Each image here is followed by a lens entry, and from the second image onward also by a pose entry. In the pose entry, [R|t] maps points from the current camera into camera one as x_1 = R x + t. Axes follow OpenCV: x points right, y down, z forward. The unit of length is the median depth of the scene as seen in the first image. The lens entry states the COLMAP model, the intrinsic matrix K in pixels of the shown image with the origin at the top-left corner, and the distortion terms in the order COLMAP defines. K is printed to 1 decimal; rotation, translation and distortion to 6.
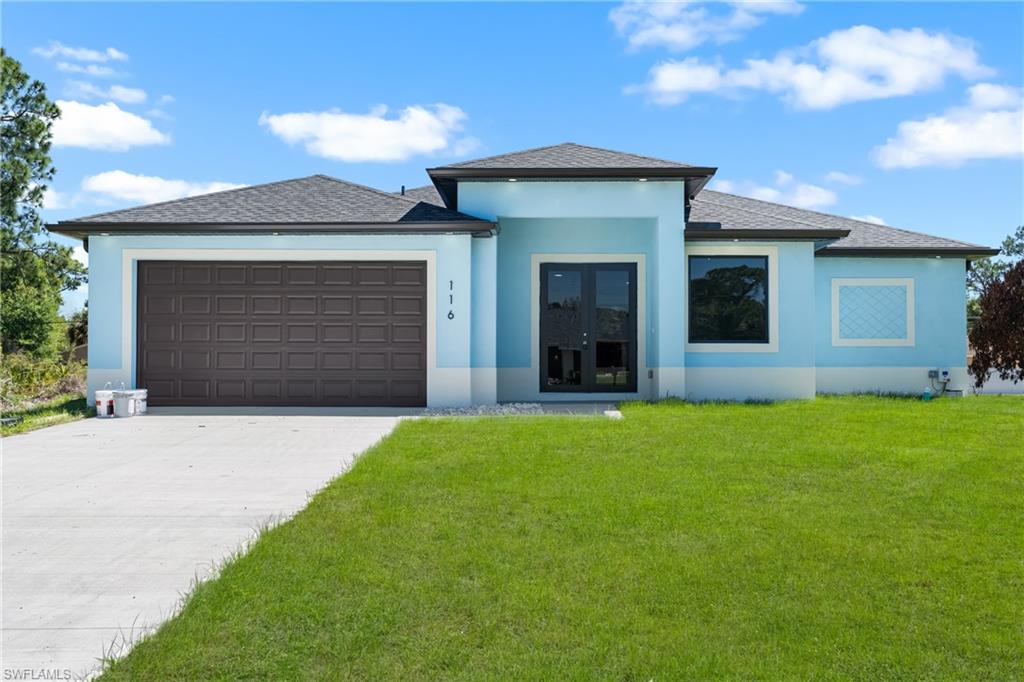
lens RADIAL K [[1020.9, 0, 512.2], [0, 1020.9, 334.9], [0, 0, 1]] dist [0.001826, 0.000000]
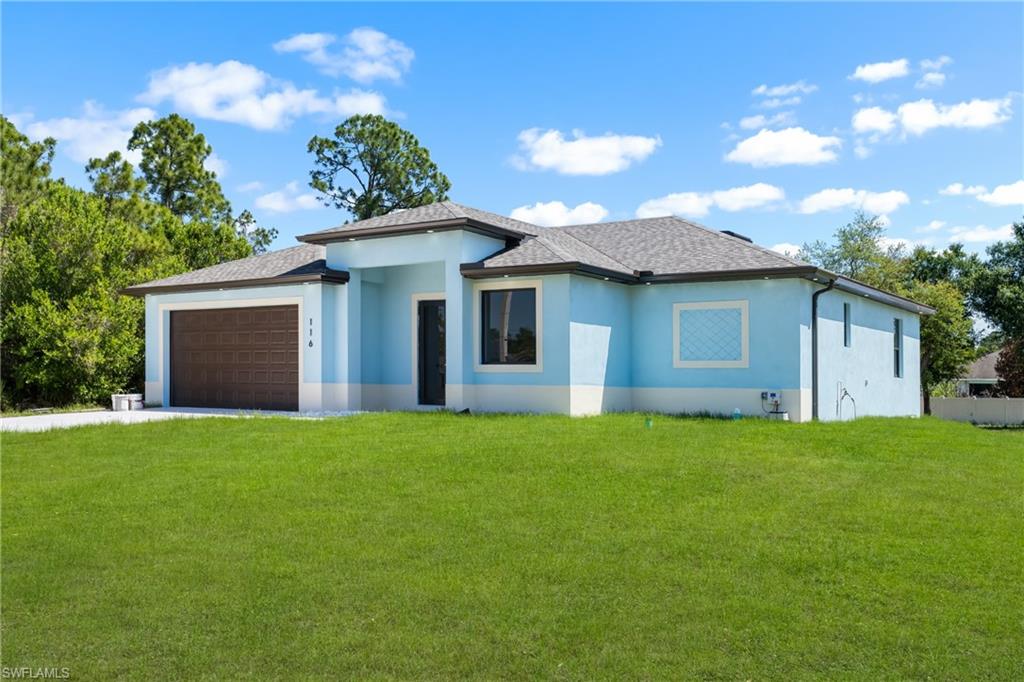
lens RADIAL K [[1020.9, 0, 507.4], [0, 1020.9, 342.9], [0, 0, 1]] dist [0.001826, 0.000000]
pose [[0.813808, -0.013933, -0.580966, 0.873841], [0.002796, 0.999795, -0.020062, 0.006706], [0.581127, 0.014702, 0.813680, 0.049577]]
